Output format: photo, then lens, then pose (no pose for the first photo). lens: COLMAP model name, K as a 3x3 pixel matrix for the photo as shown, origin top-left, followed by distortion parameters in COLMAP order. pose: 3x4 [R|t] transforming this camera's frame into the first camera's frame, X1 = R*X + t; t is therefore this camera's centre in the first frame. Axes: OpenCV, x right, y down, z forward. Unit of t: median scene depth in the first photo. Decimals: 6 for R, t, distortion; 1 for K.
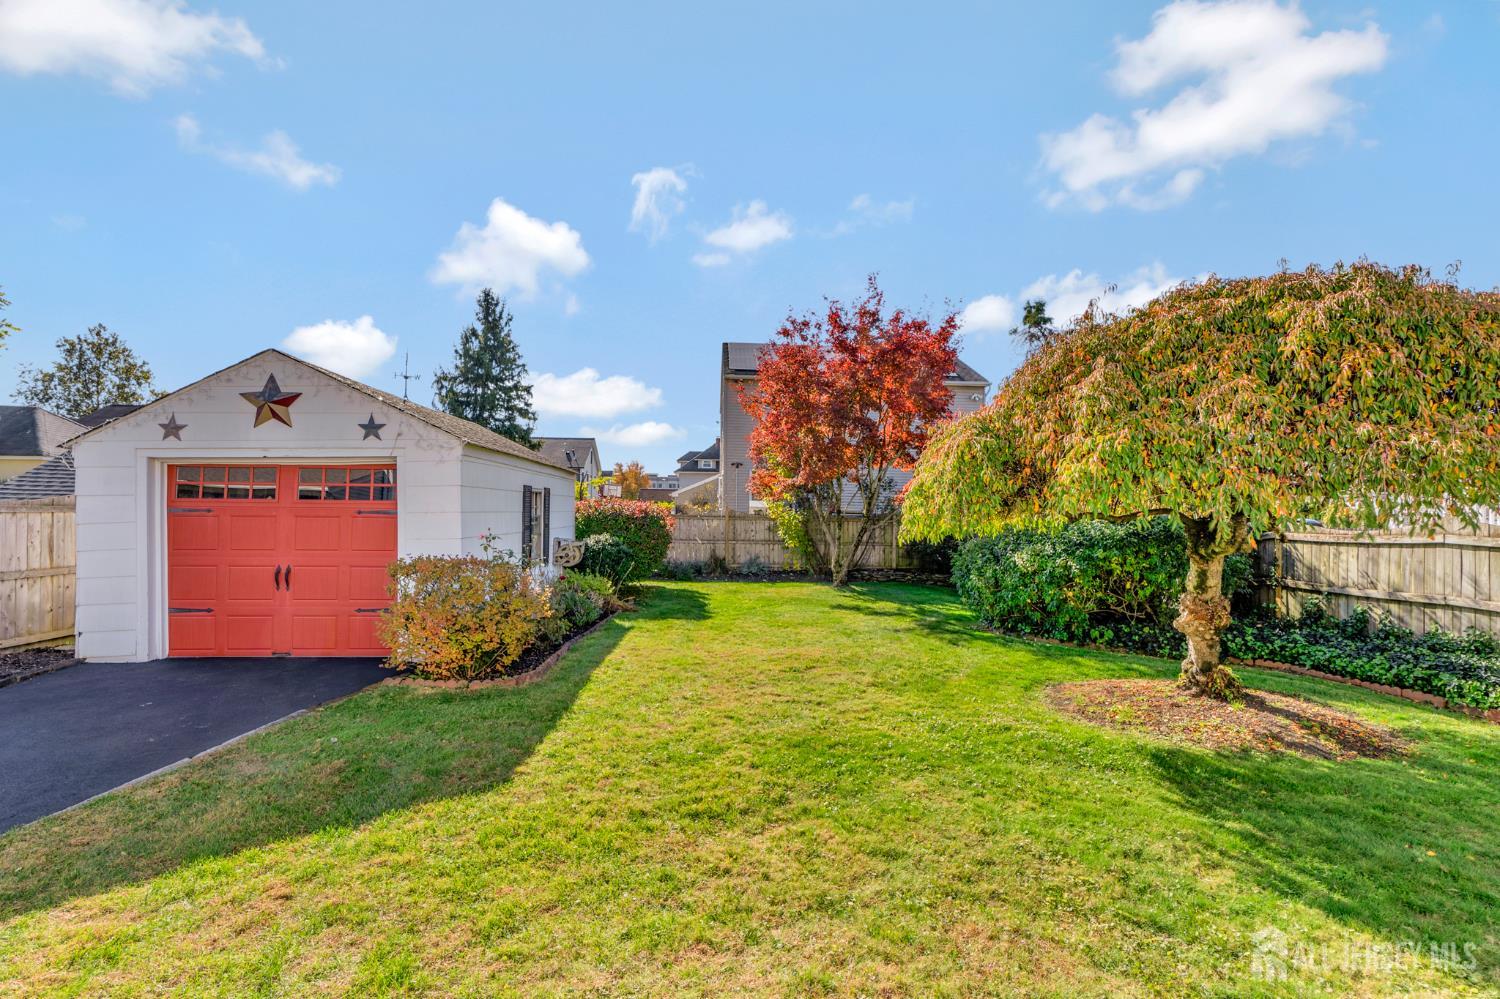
lens RADIAL K [[689.1, 0, 757.5], [0, 689.1, 500.1], [0, 0, 1]] dist [0.006132, 0.001126]
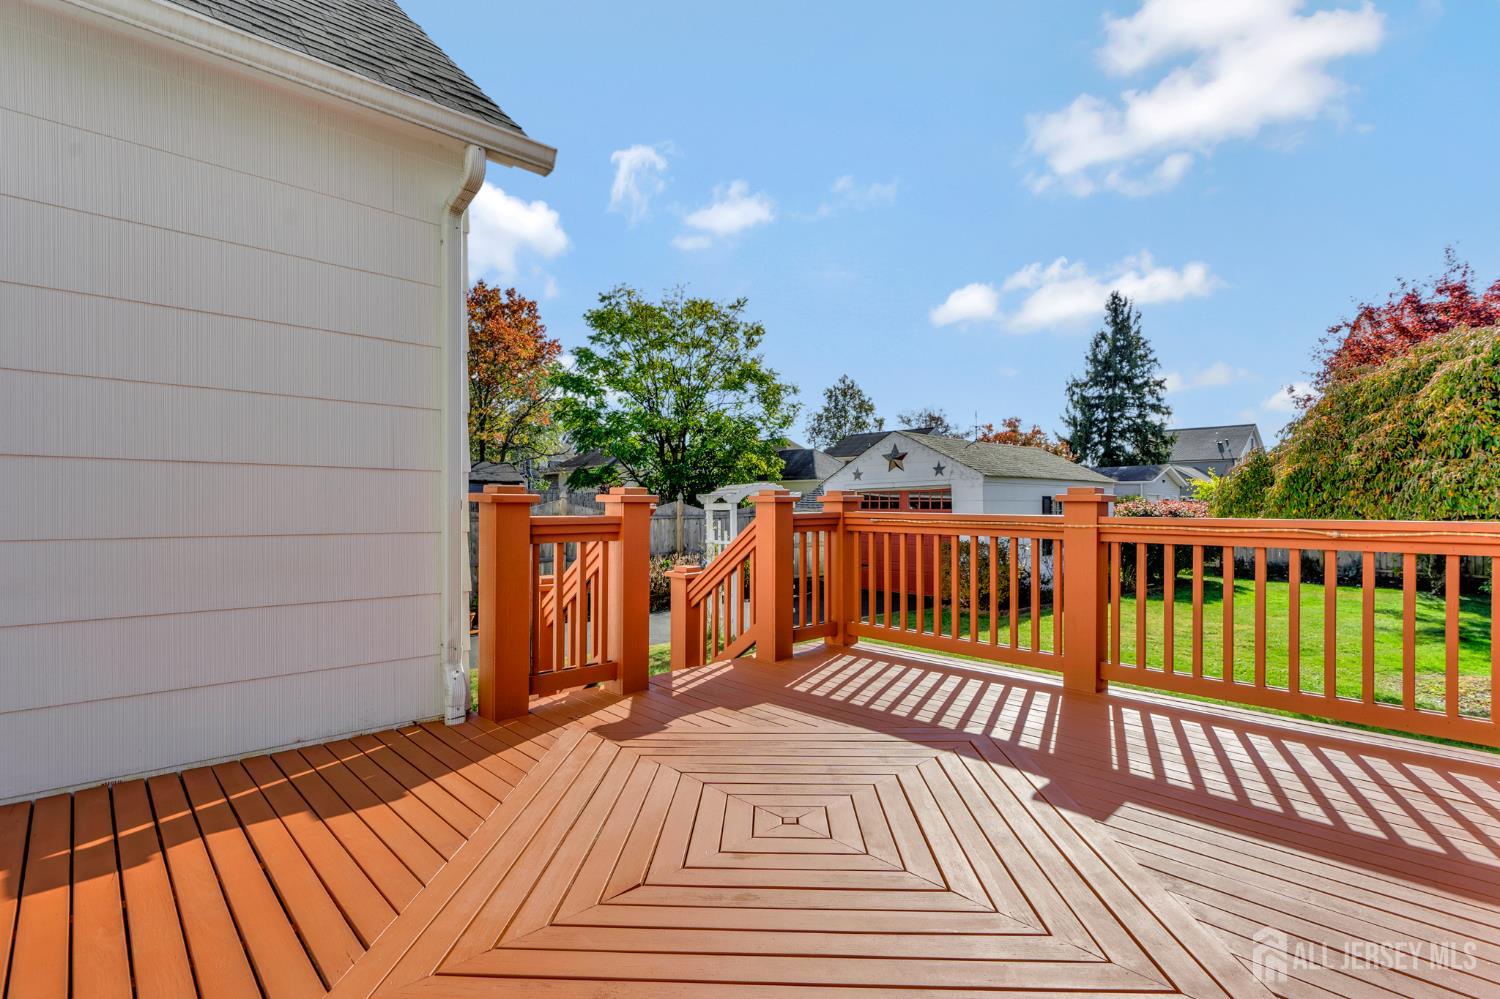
lens RADIAL K [[689.1, 0, 779.3], [0, 689.1, 507.9], [0, 0, 1]] dist [0.006132, 0.001126]
pose [[0.654285, -0.010445, -0.756176, 0.459252], [0.021764, 0.999751, 0.005022, -0.018828], [0.755934, -0.019743, 0.654349, -0.430304]]
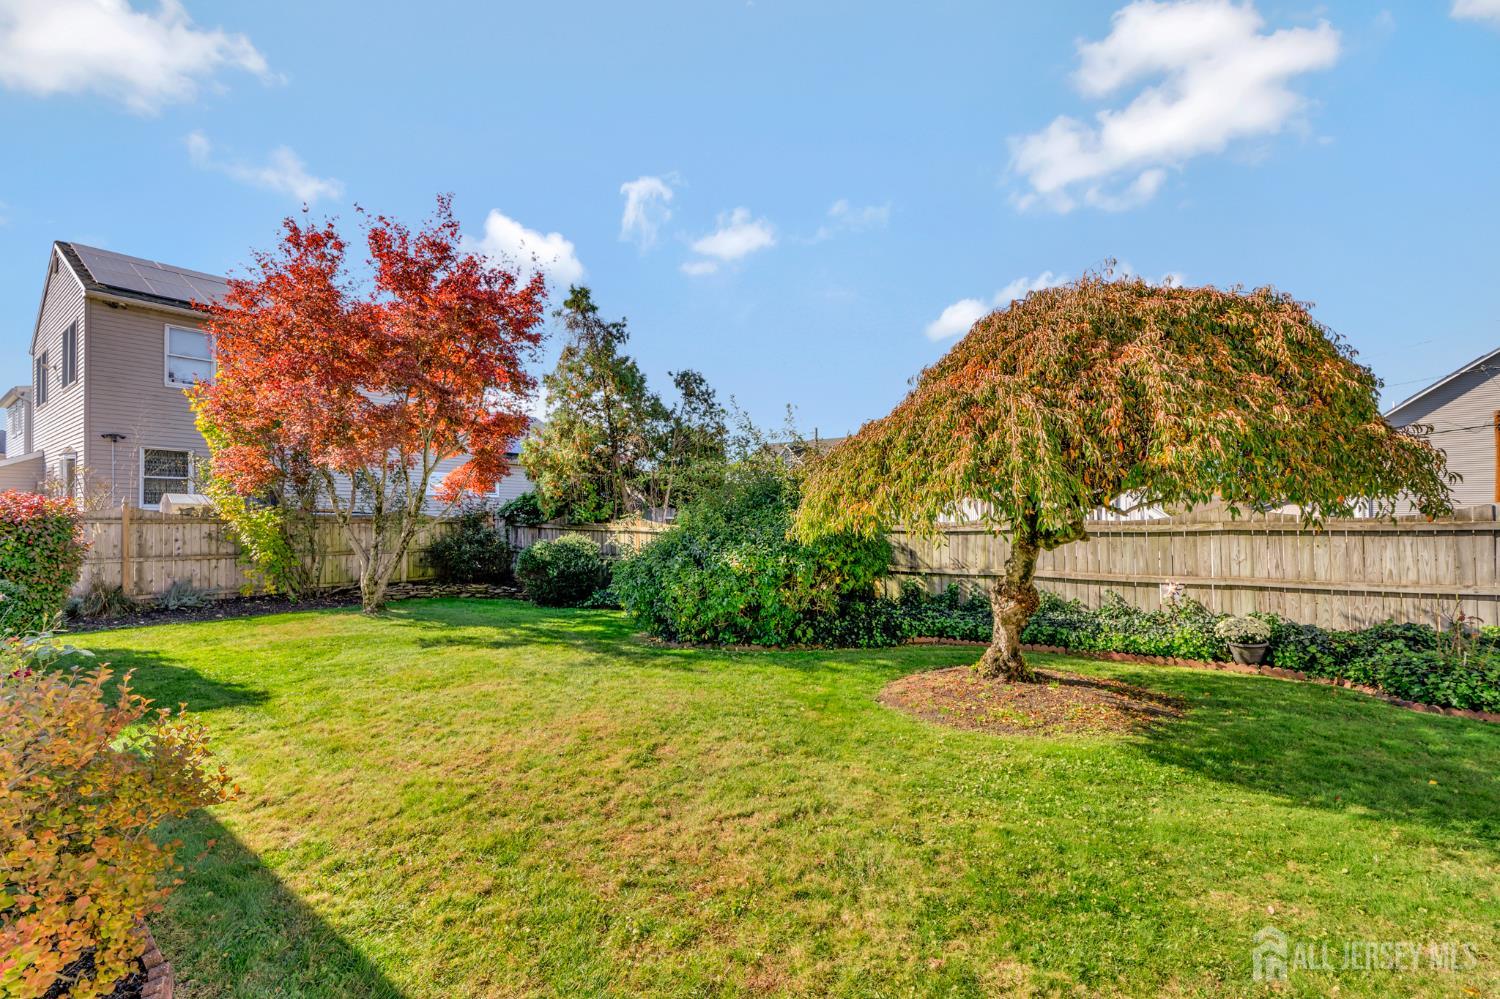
lens RADIAL K [[689.1, 0, 737.1], [0, 689.1, 505.7], [0, 0, 1]] dist [0.006132, 0.001126]
pose [[0.681962, 0.001541, 0.731386, -0.294752], [-0.007863, 0.999955, 0.005225, 0.011130], [-0.731346, -0.009314, 0.681943, 0.431073]]
